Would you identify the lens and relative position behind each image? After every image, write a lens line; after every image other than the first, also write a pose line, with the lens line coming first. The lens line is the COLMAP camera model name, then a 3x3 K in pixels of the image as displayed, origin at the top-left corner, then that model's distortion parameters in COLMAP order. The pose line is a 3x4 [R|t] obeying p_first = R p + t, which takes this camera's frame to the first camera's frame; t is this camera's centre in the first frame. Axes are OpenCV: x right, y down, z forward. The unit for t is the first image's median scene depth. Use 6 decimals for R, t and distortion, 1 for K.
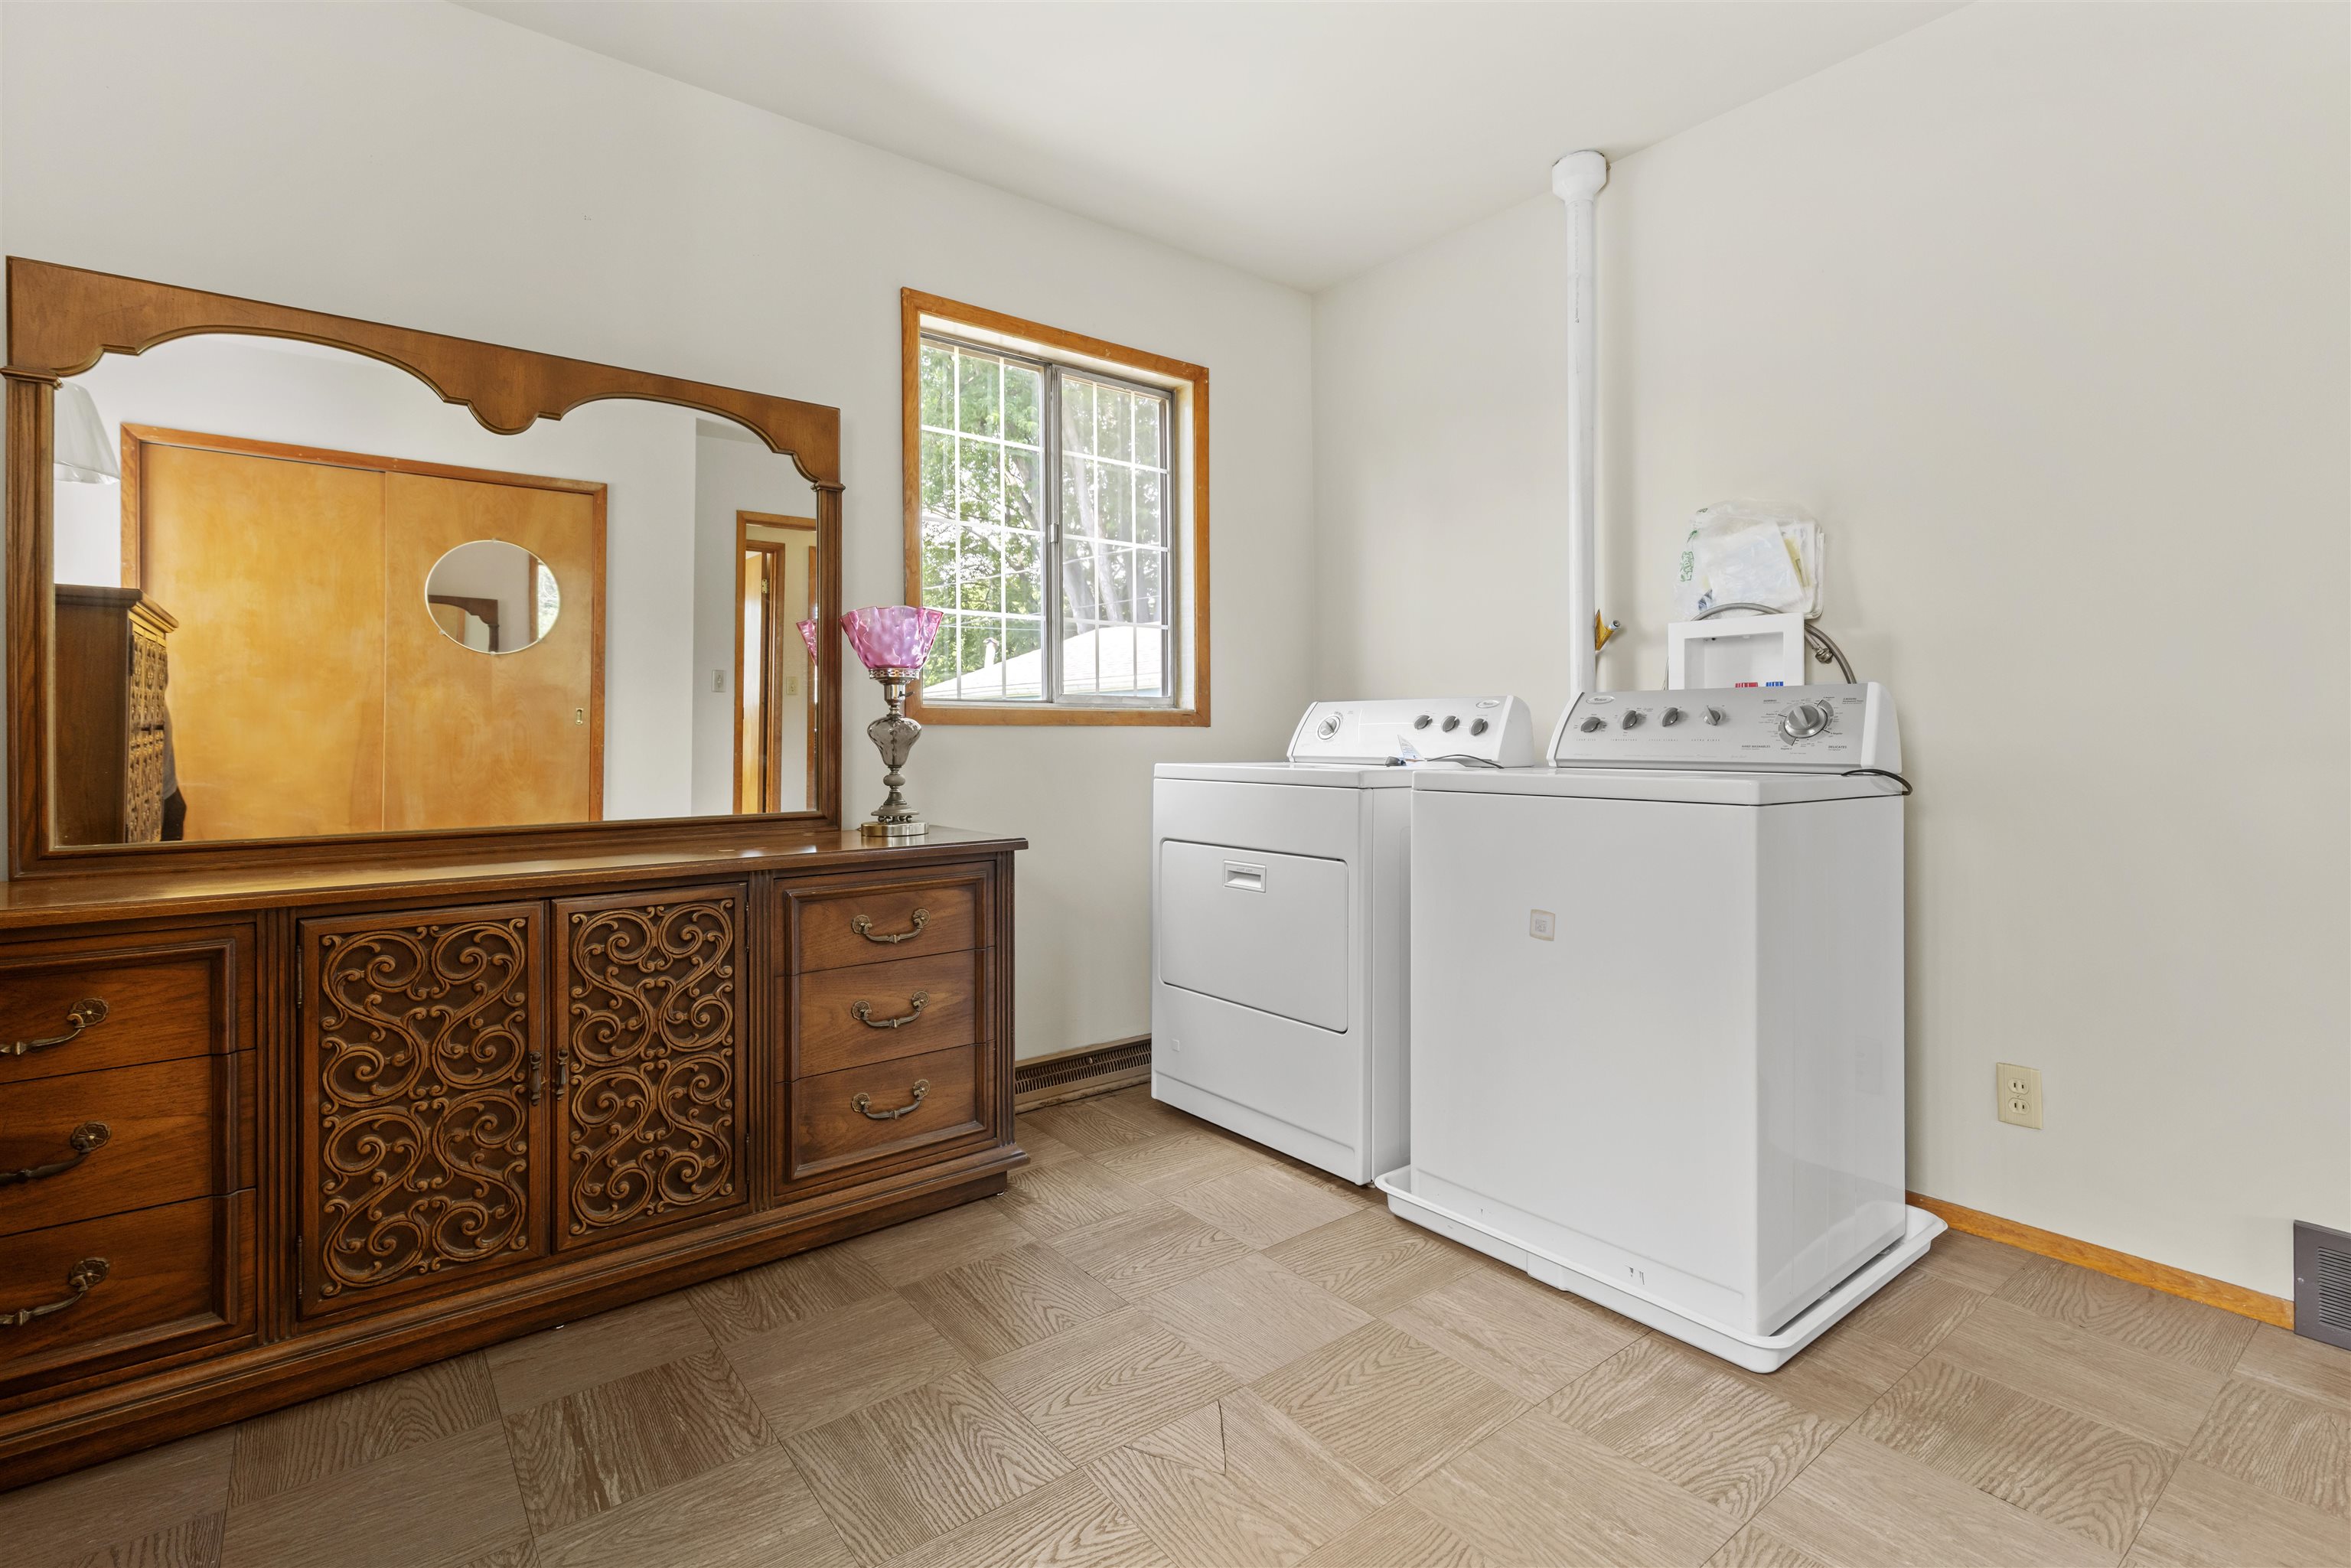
lens RADIAL K [[1108.9, 0, 1151.3], [0, 1108.9, 729.5], [0, 0, 1]] dist [0.010005, 0.000555]
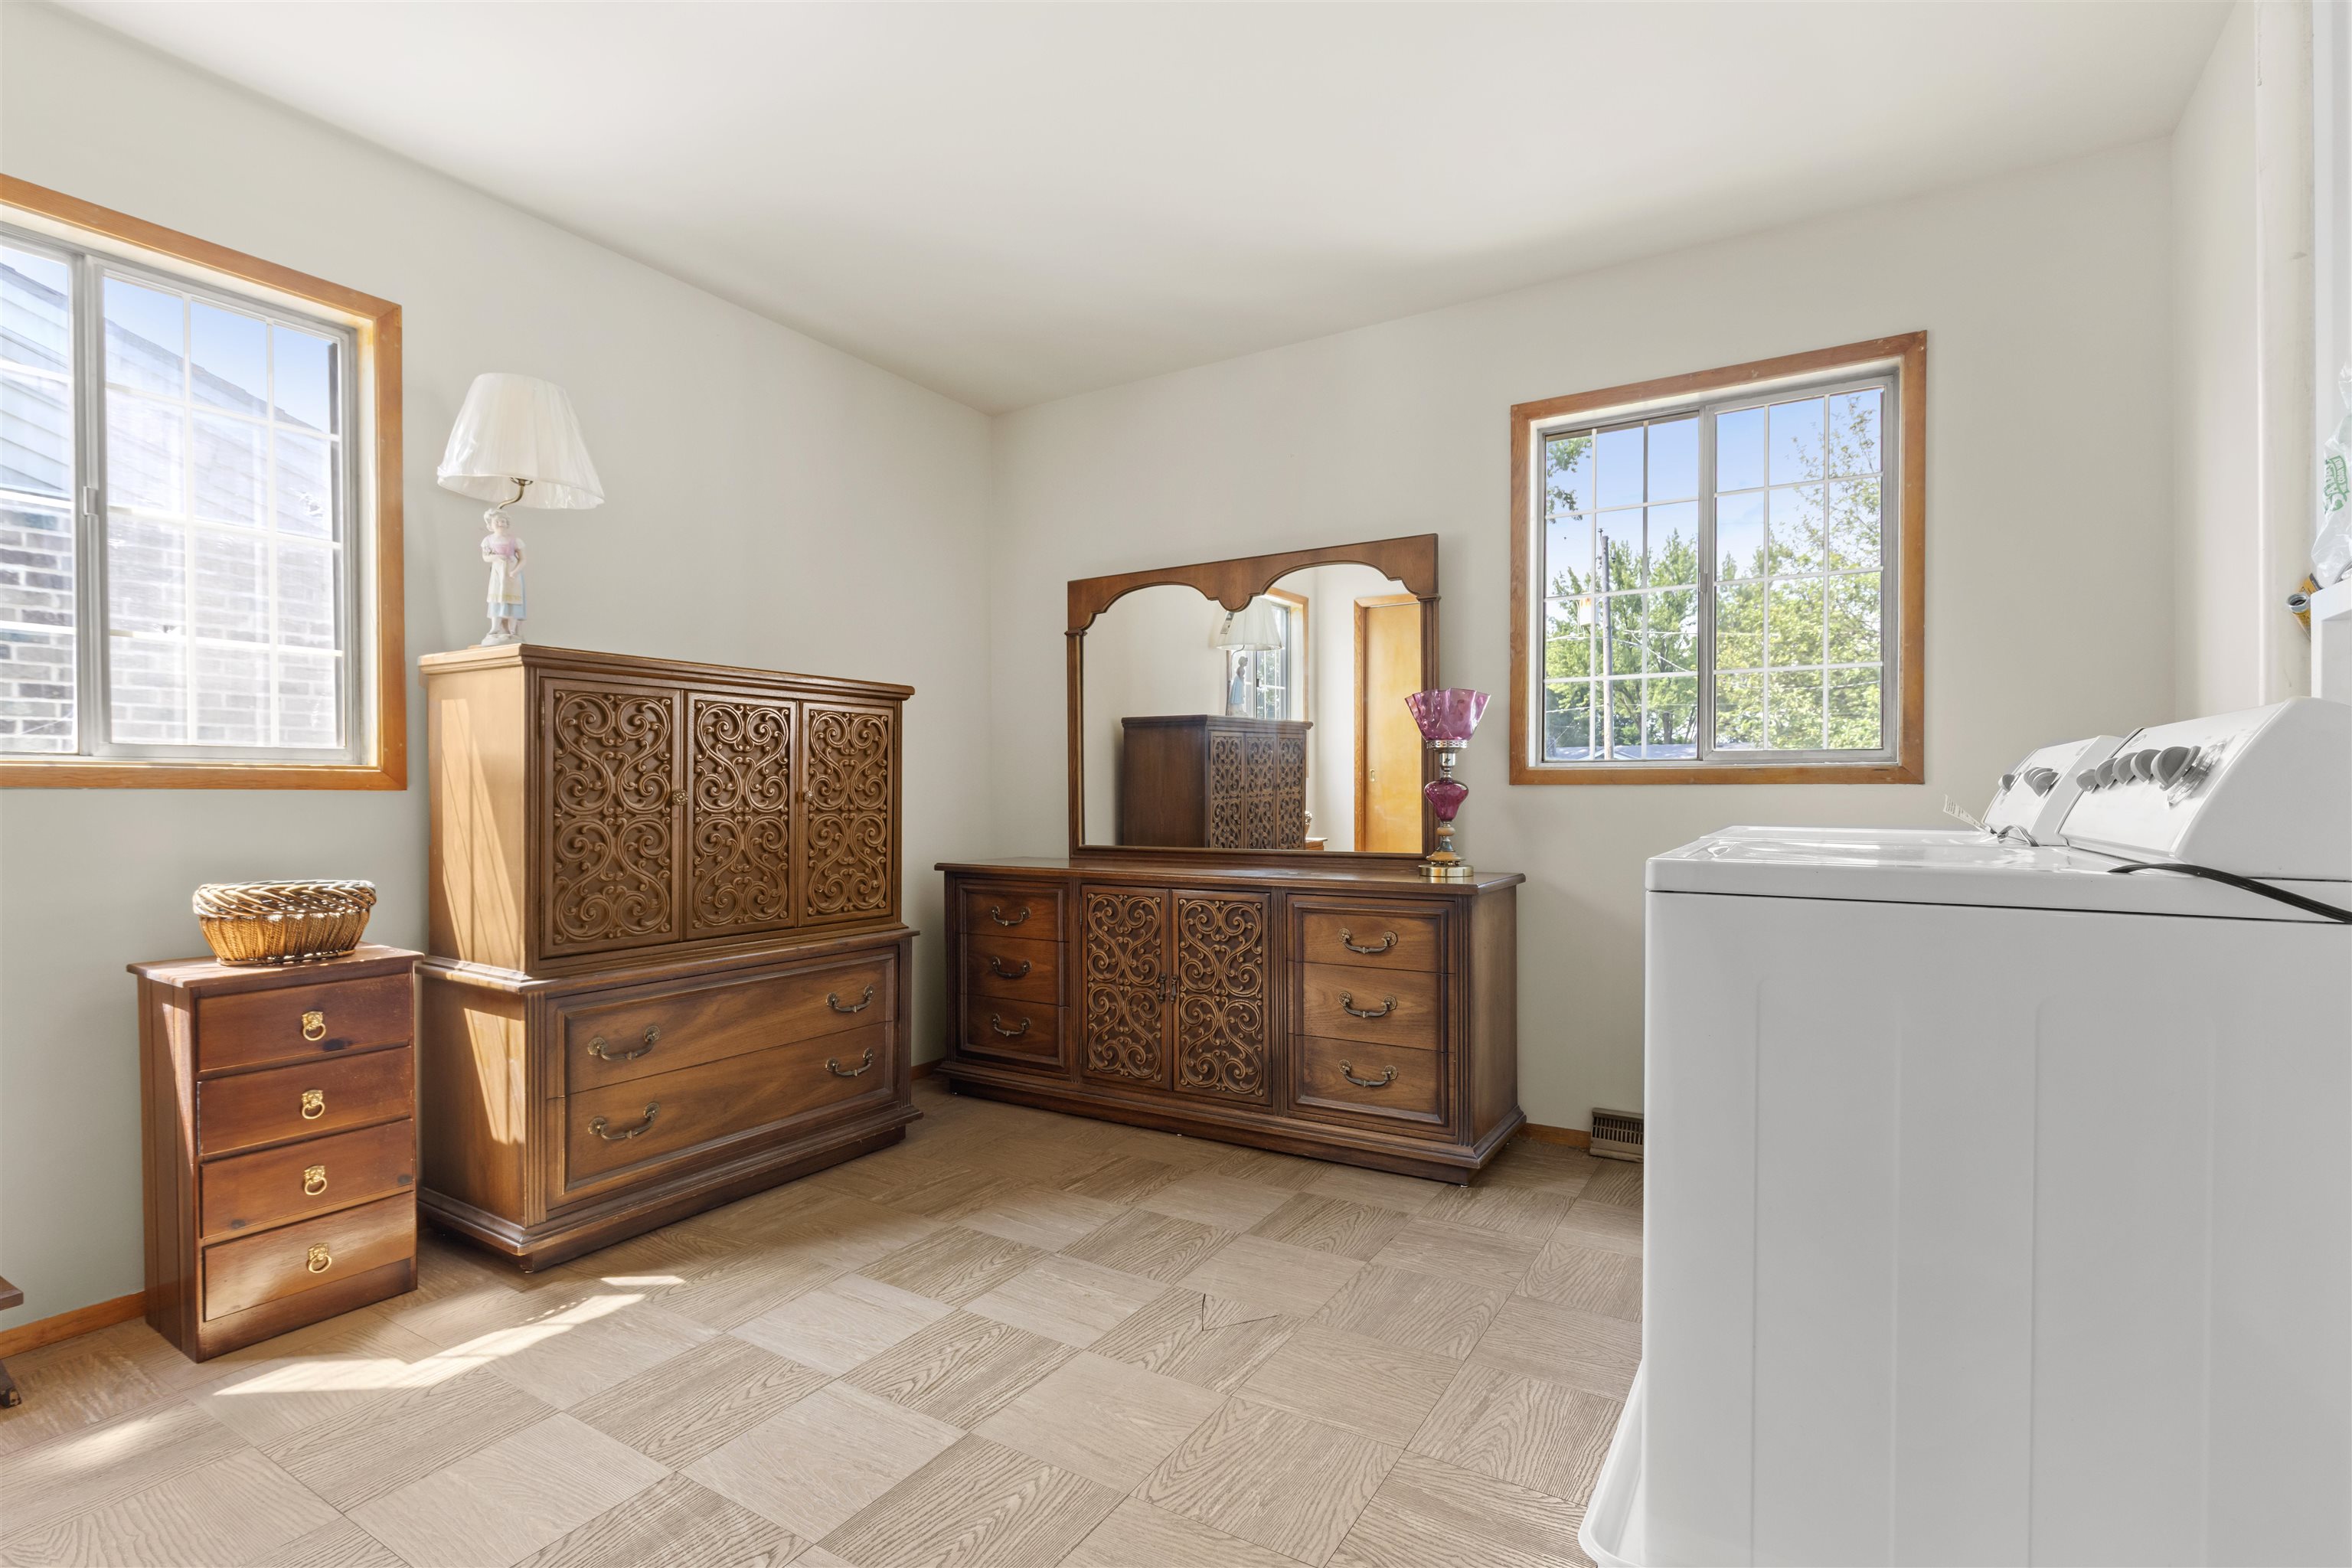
lens RADIAL K [[1109.4, 0, 1183.2], [0, 1109.4, 796.1], [0, 0, 1]] dist [0.010005, 0.000555]
pose [[0.359415, 0.007212, -0.933150, 1.023945], [0.007574, 0.999915, 0.010645, -0.010950], [0.933147, -0.010894, 0.359330, 0.367785]]
